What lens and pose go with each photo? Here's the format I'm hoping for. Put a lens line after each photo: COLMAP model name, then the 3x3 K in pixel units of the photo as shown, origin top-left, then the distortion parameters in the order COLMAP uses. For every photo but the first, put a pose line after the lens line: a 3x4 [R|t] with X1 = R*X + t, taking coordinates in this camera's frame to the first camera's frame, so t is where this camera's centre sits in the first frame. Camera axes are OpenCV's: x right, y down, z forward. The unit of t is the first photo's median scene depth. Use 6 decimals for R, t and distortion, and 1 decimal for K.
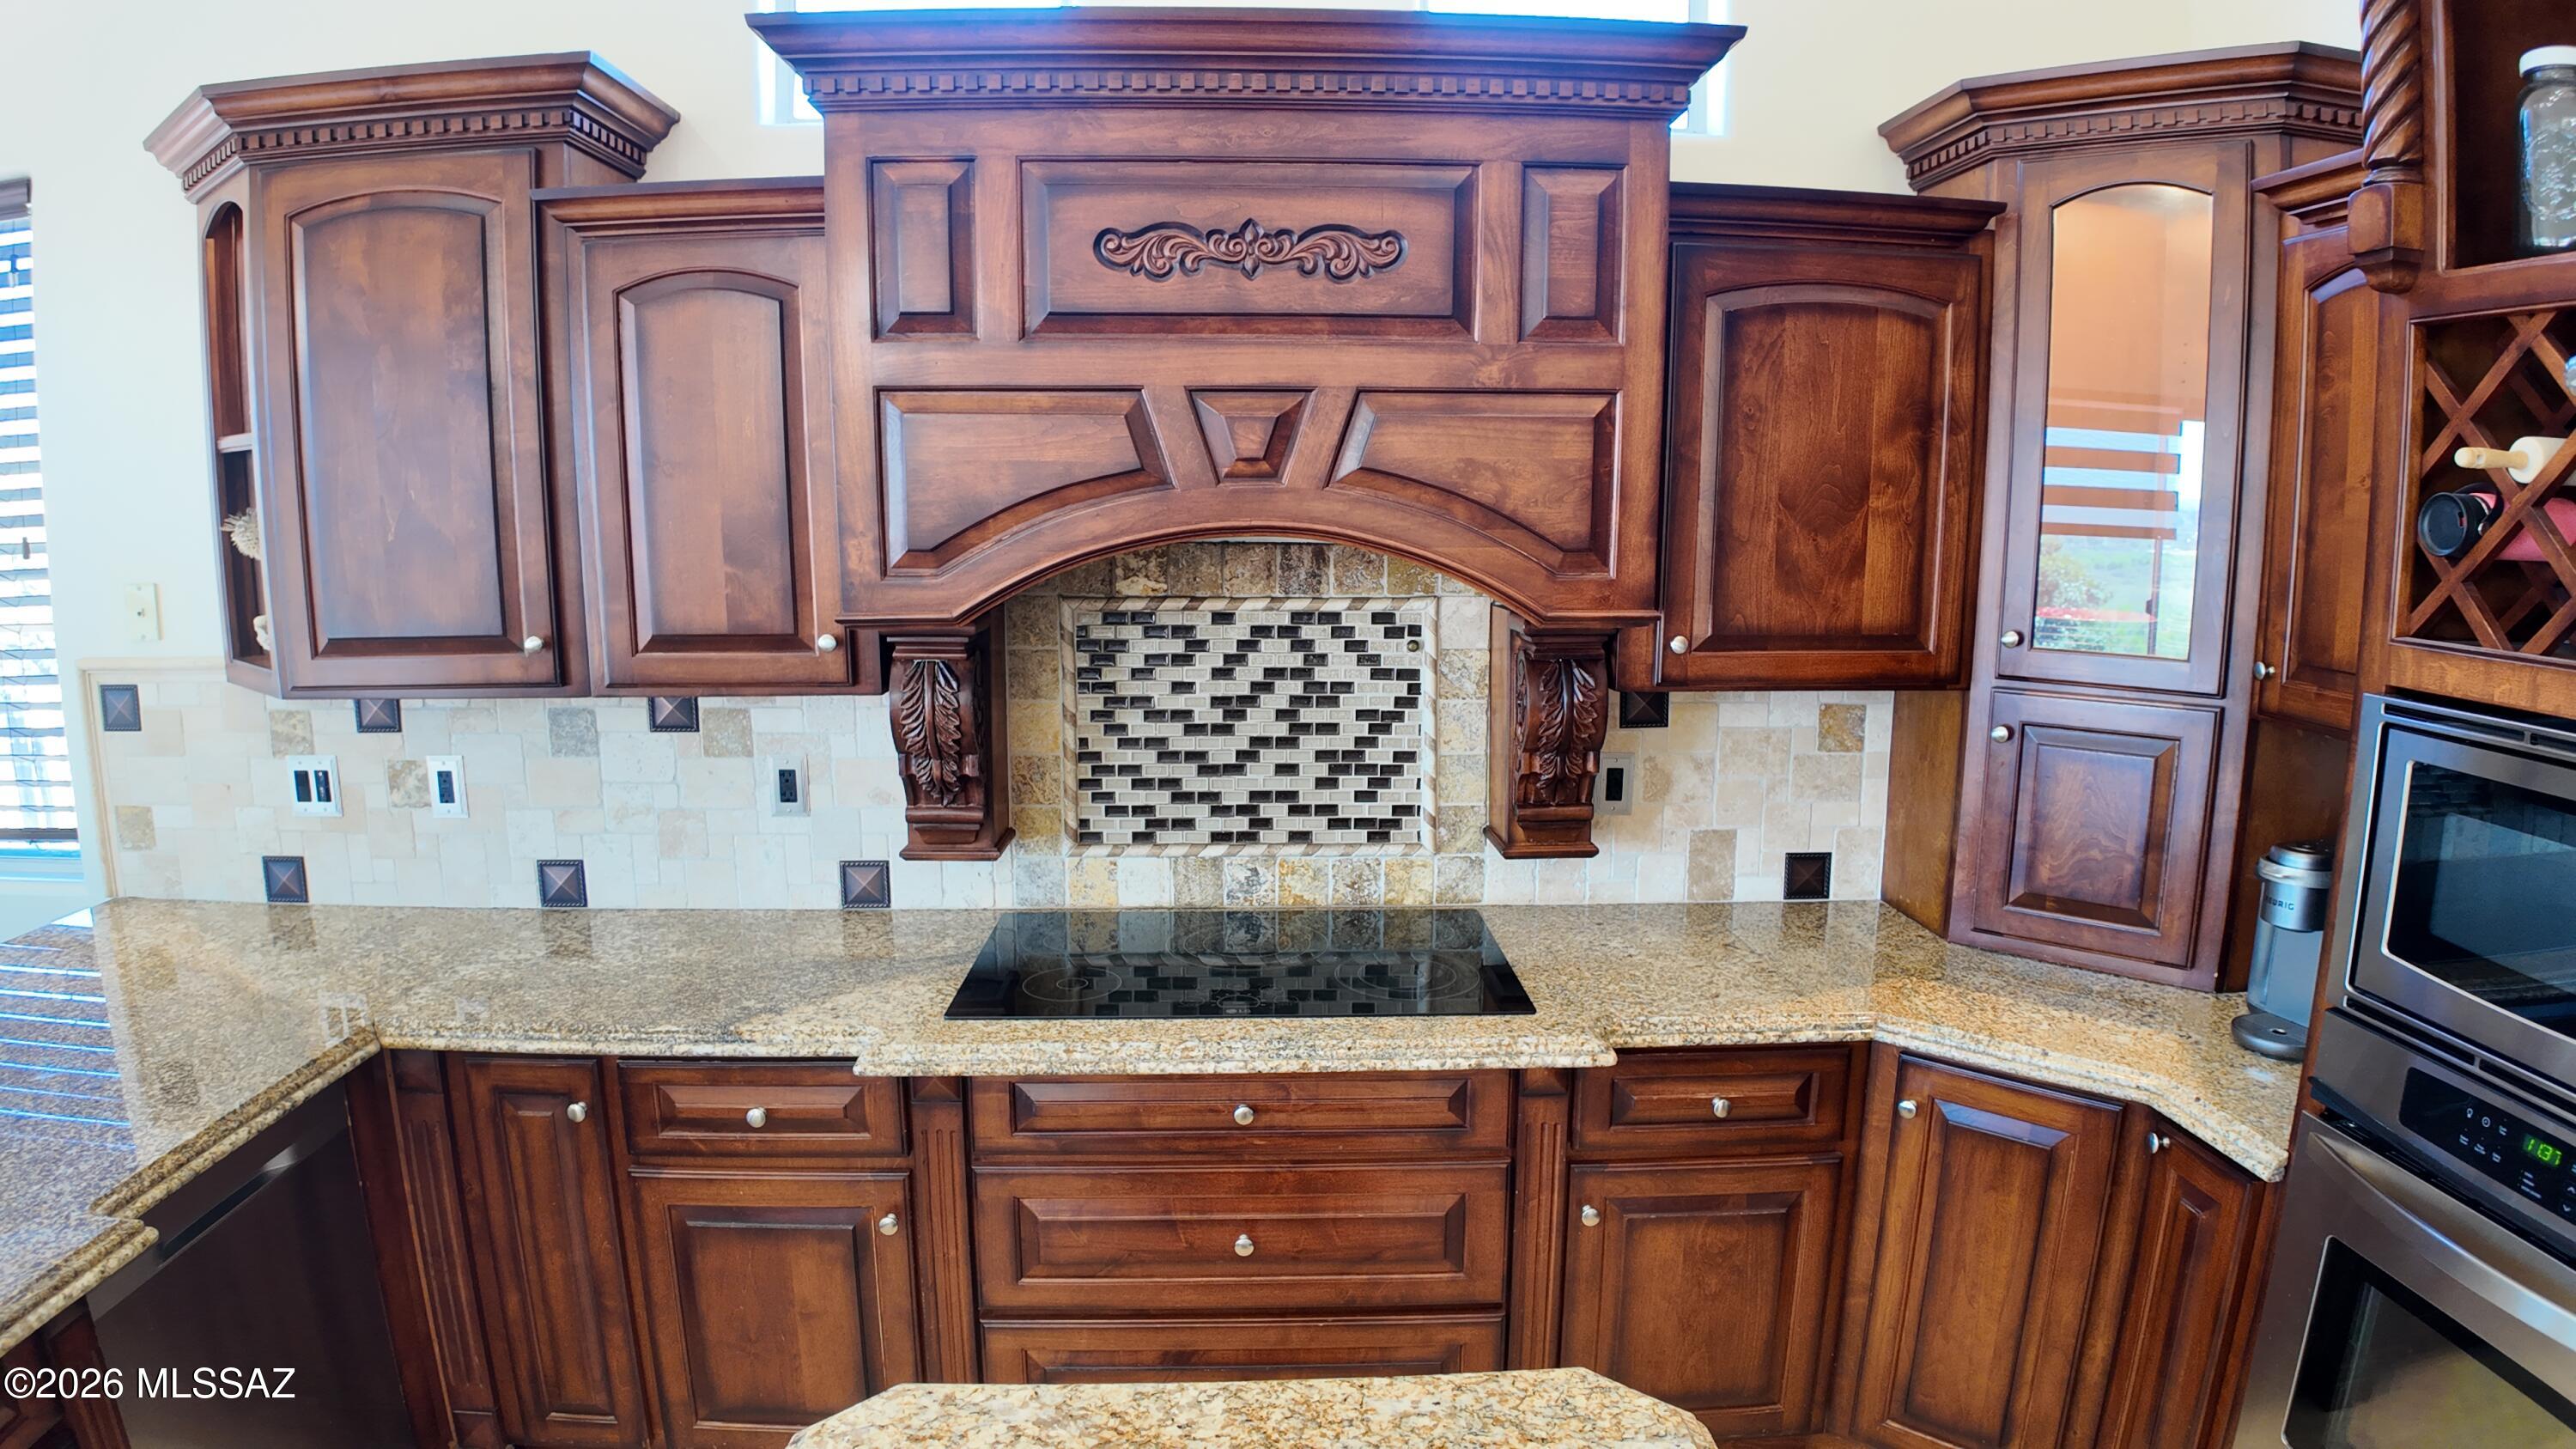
lens RADIAL K [[1362.5, 0, 1295.5], [0, 1362.5, 720.4], [0, 0, 1]] dist [-0.093988, -0.015816]
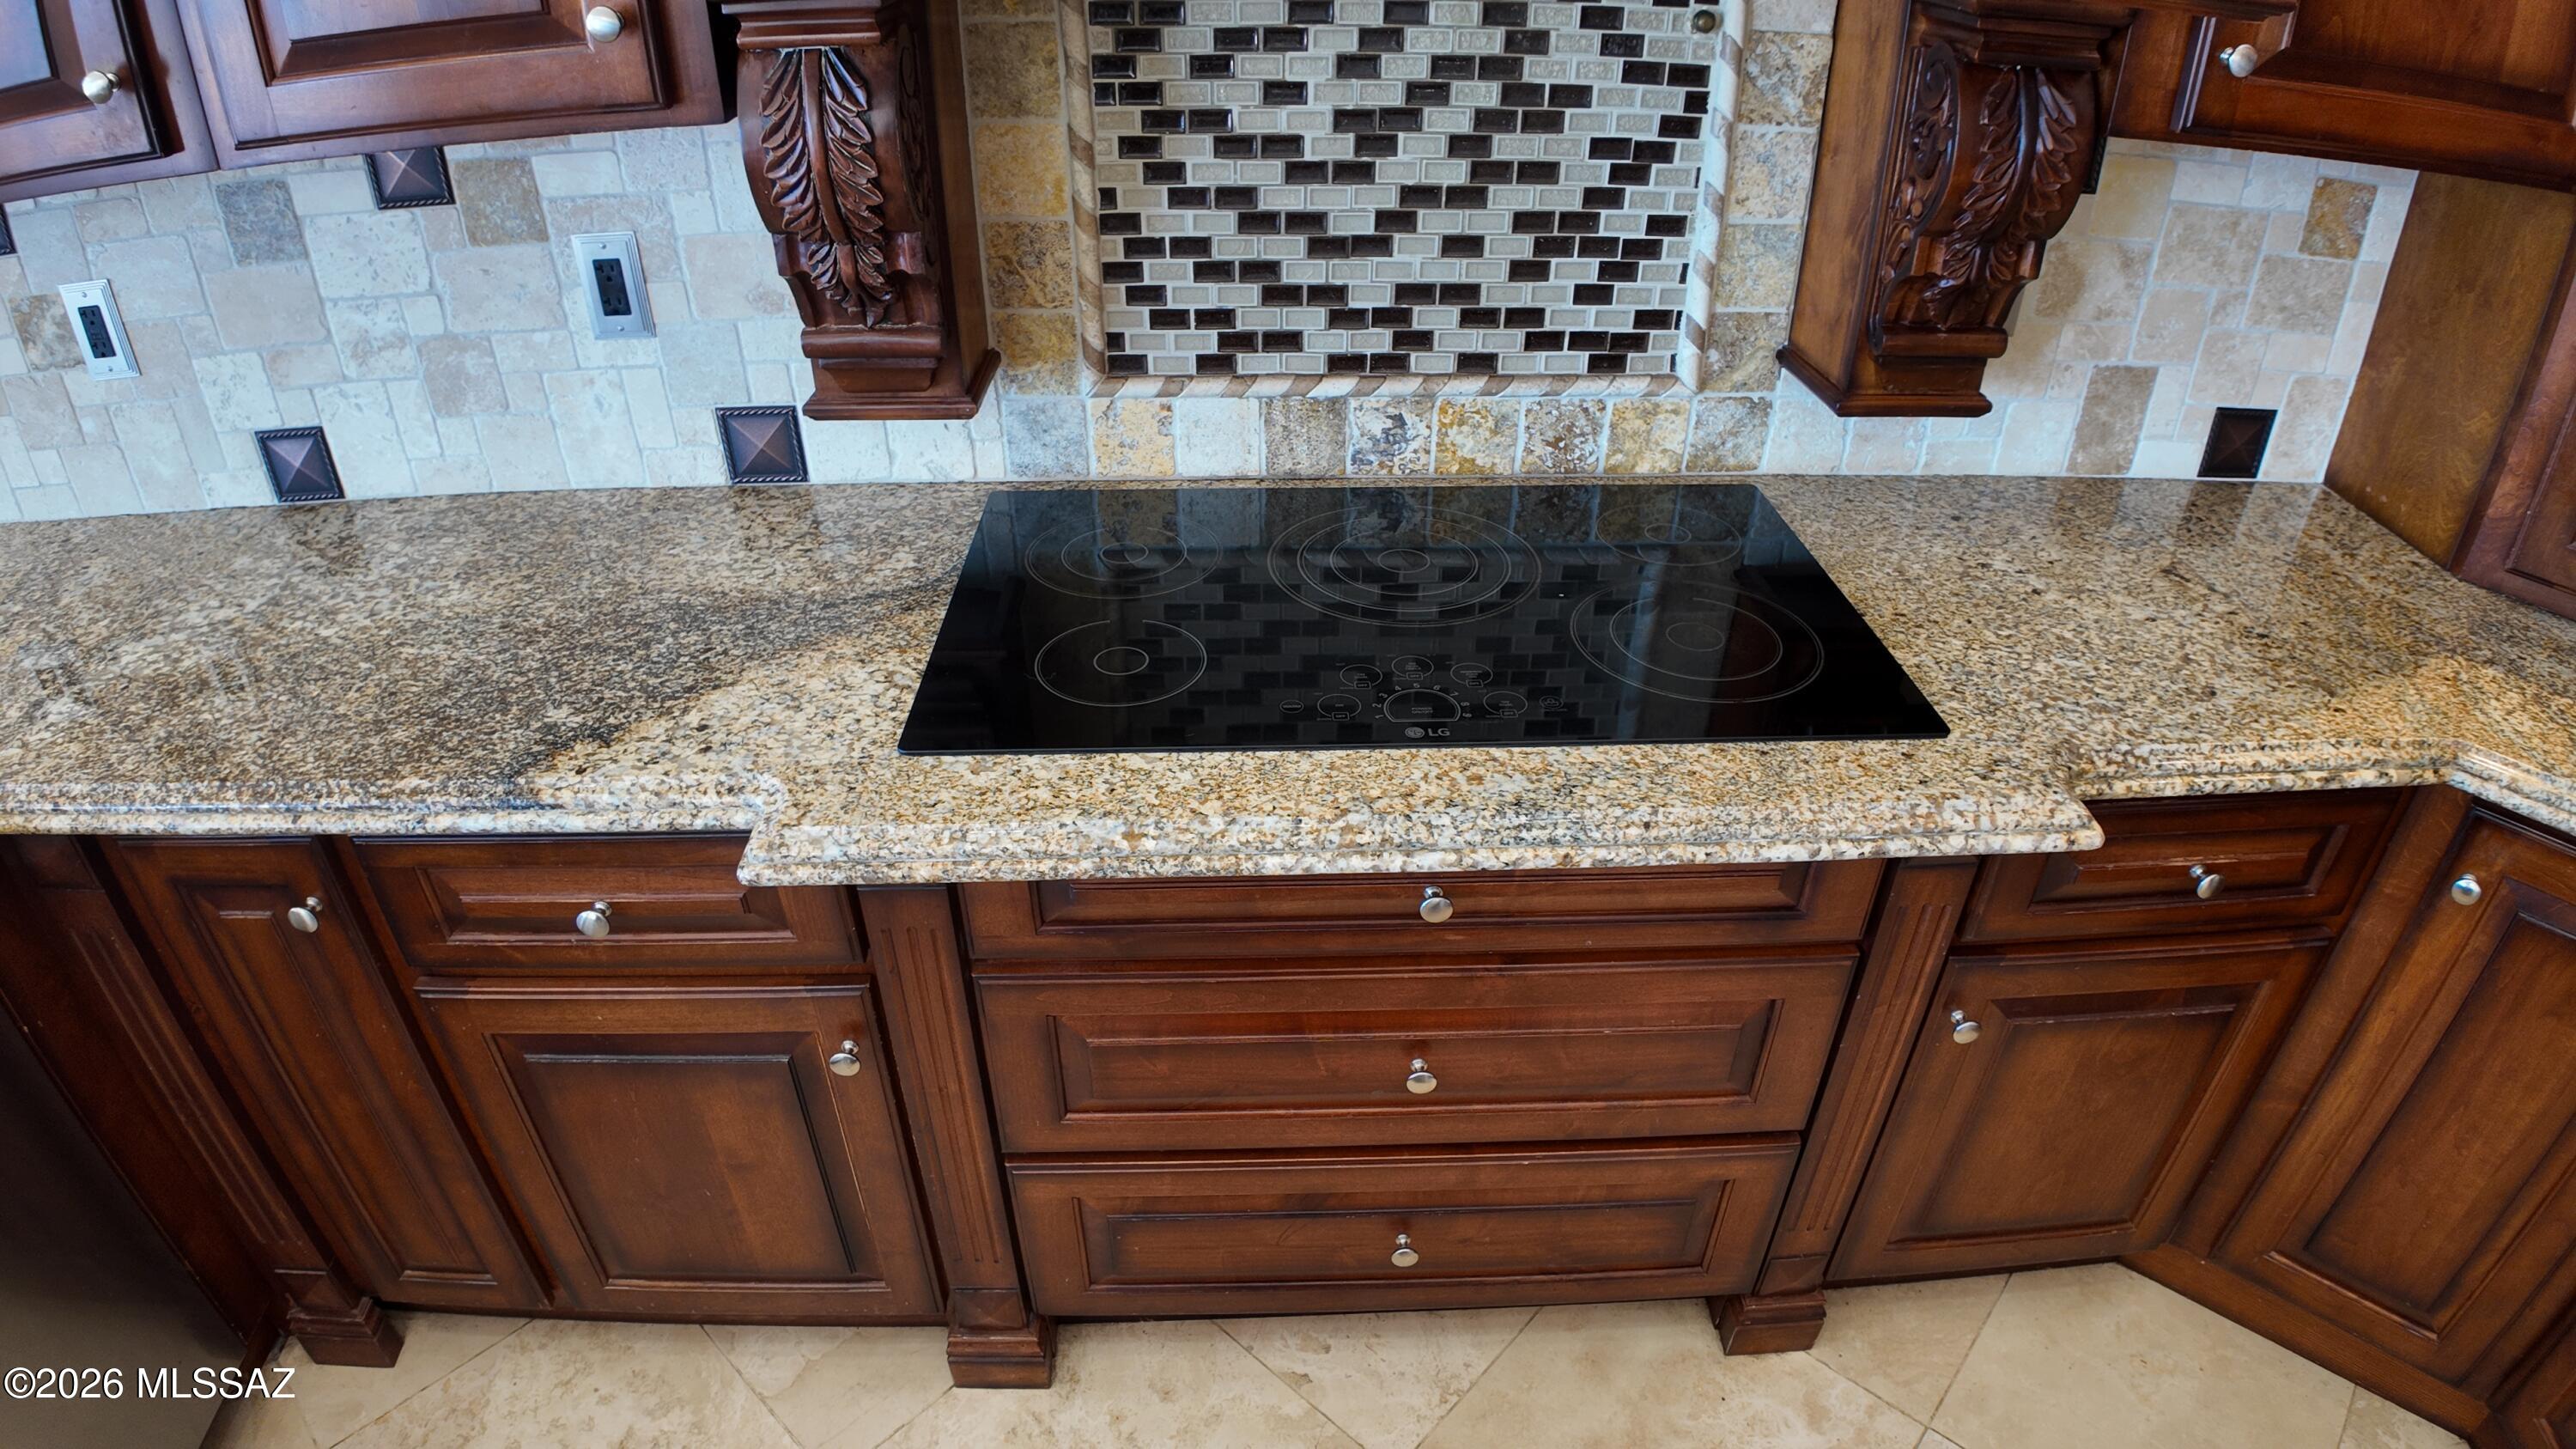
lens RADIAL K [[1362.5, 0, 1283.8], [0, 1362.5, 753.1], [0, 0, 1]] dist [-0.093988, -0.015816]
pose [[0.999975, 0.002732, -0.006561, -0.083902], [0.000303, 0.905908, 0.423474, -0.010689], [0.007101, -0.423465, 0.905885, 0.423397]]
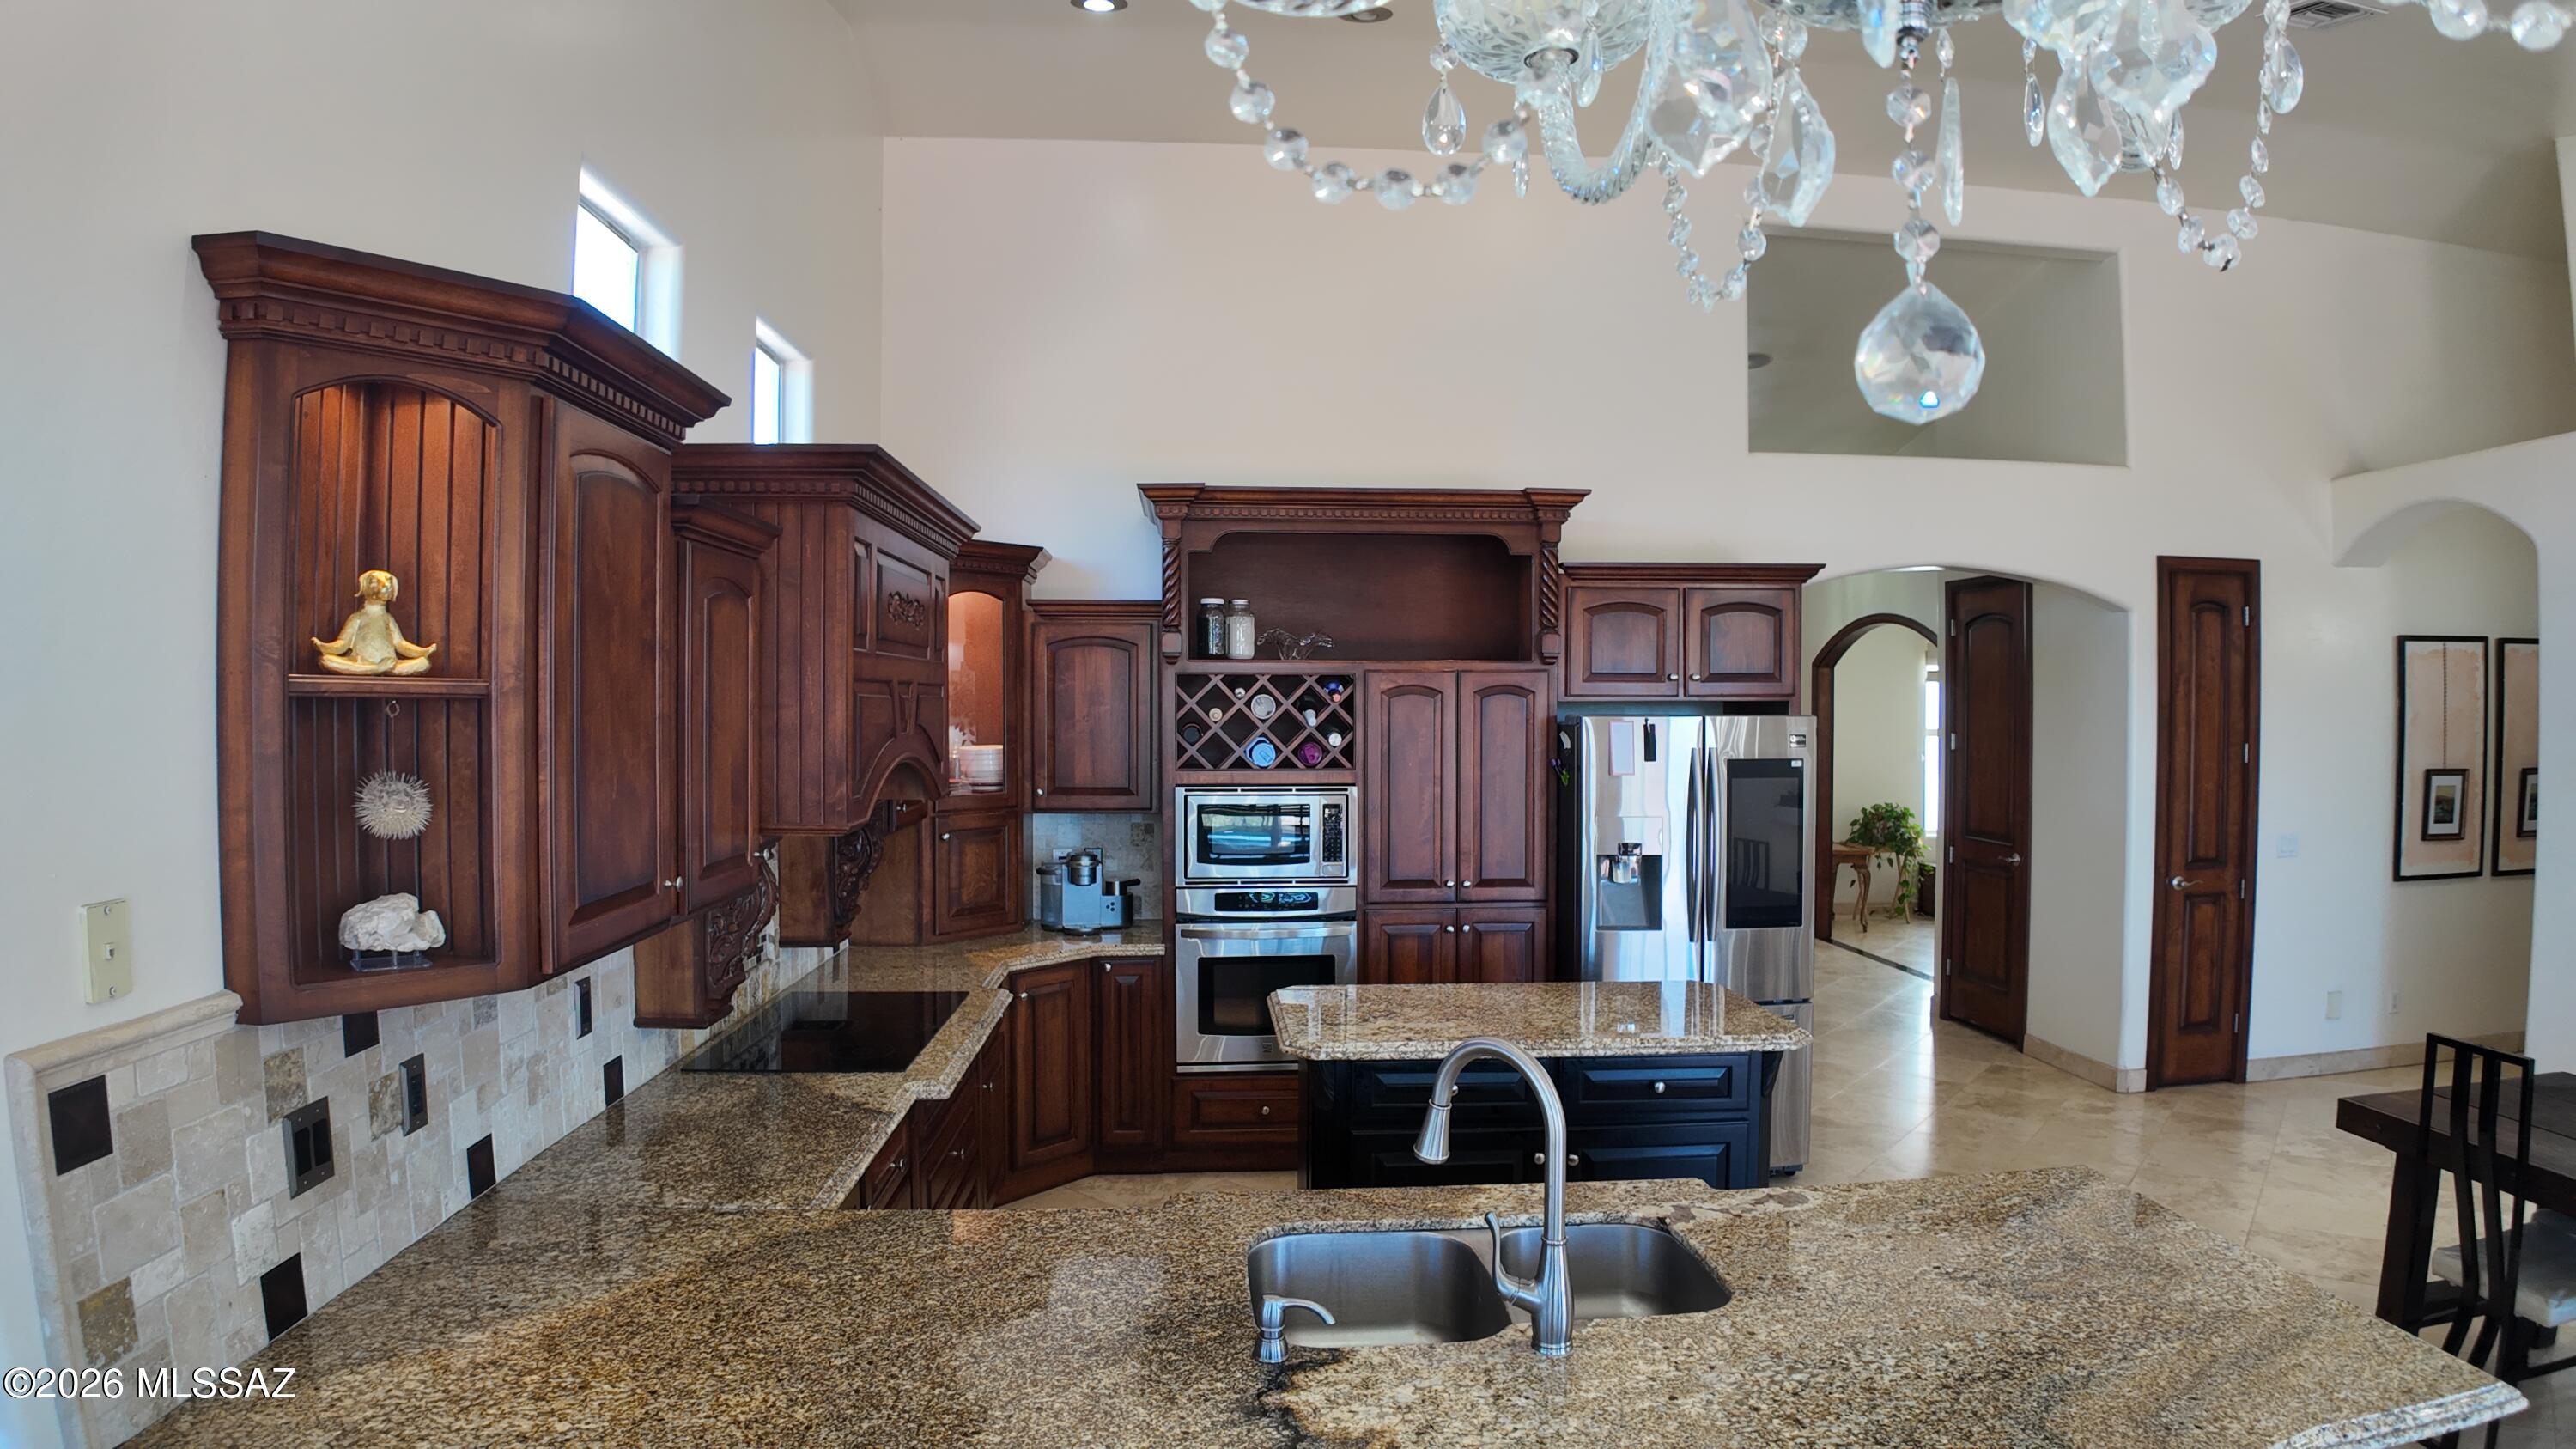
lens RADIAL K [[1362.5, 0, 1300.1], [0, 1362.5, 717.6], [0, 0, 1]] dist [-0.093988, -0.015816]
pose [[-0.028115, -0.012828, 0.999522, -1.568582], [0.150555, 0.988457, 0.016921, -0.124203], [-0.988202, 0.150958, -0.025859, 0.438678]]
